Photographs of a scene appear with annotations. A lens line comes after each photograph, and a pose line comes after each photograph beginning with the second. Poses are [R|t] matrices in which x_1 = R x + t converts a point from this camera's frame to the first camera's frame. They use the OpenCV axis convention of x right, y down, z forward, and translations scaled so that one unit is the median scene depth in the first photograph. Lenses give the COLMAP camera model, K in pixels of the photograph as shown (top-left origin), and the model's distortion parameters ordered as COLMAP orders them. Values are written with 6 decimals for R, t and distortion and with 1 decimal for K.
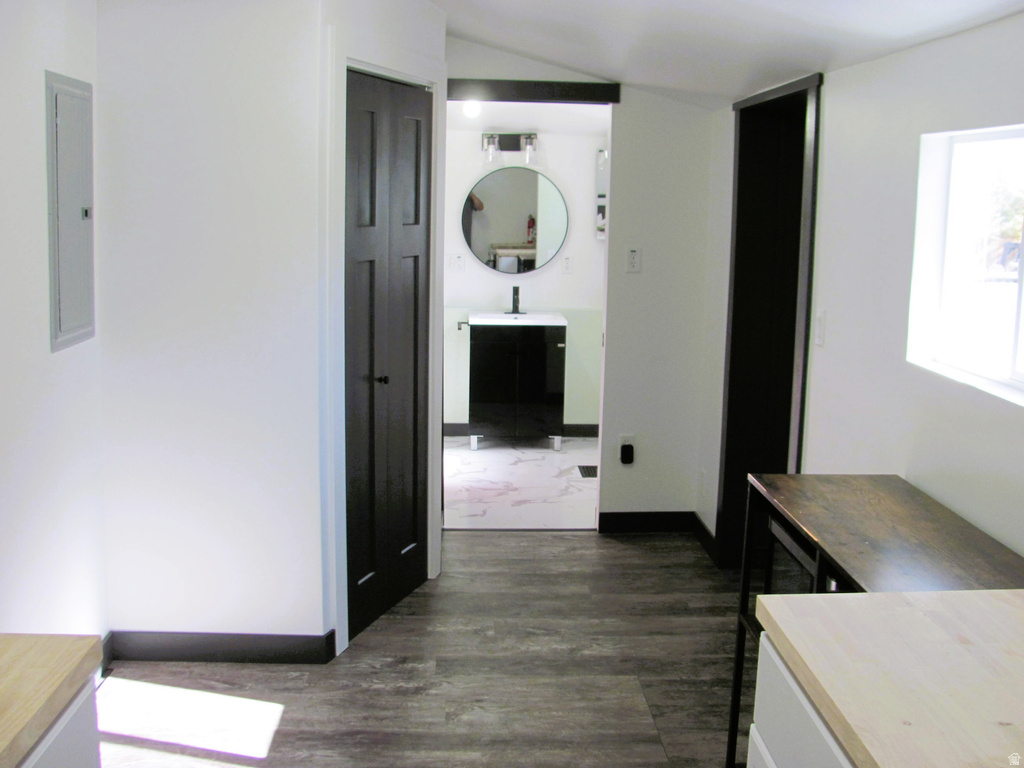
lens RADIAL K [[1099.3, 0, 532.3], [0, 1099.3, 384.5], [0, 0, 1]] dist [-0.216368, 0.288607]
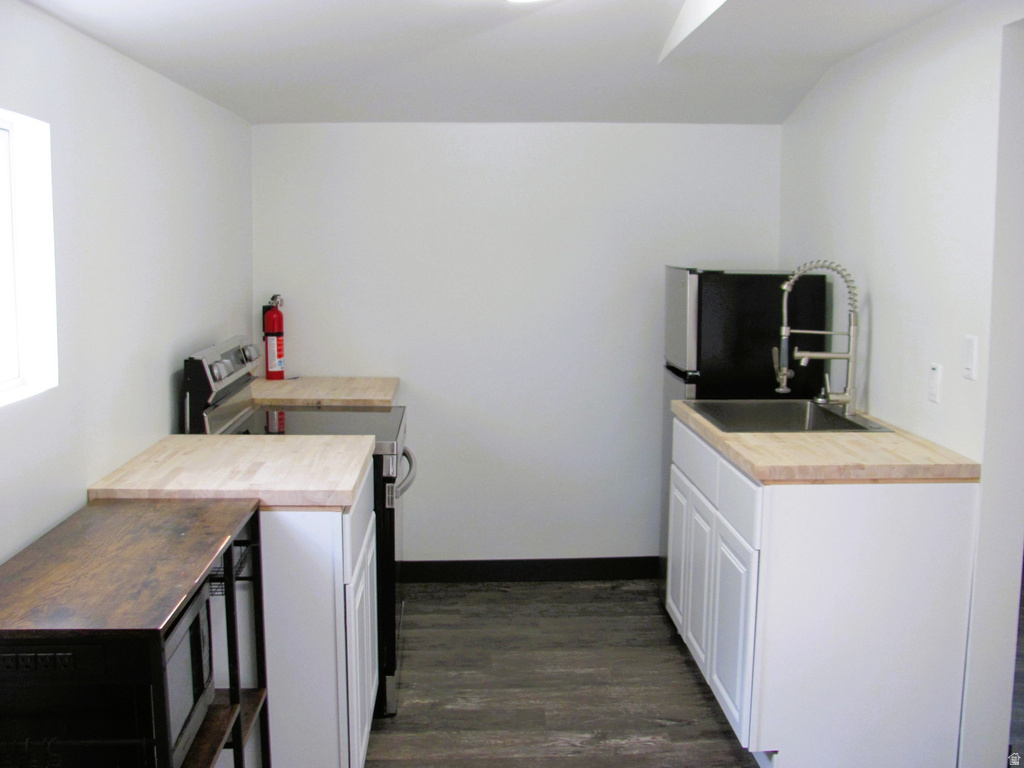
lens RADIAL K [[1099.3, 0, 532.3], [0, 1099.3, 384.5], [0, 0, 1]] dist [-0.216368, 0.288607]
pose [[-0.999547, -0.026633, -0.013995, 0.008375], [-0.029562, 0.955838, 0.292403, -0.262525], [0.005590, 0.292685, -0.956193, 1.778513]]
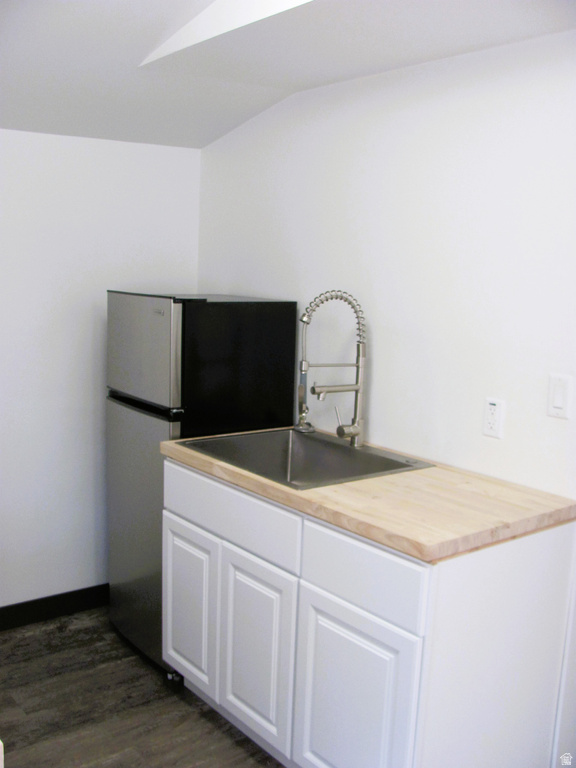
lens RADIAL K [[824.5, 0, 287.2], [0, 824.5, 397.3], [0, 0, 1]] dist [-0.216368, 0.288607]
pose [[-0.824137, 0.042422, -0.564799, 0.275469], [-0.144592, 0.948392, 0.282217, -0.163536], [0.547623, 0.314251, -0.775471, 1.144044]]
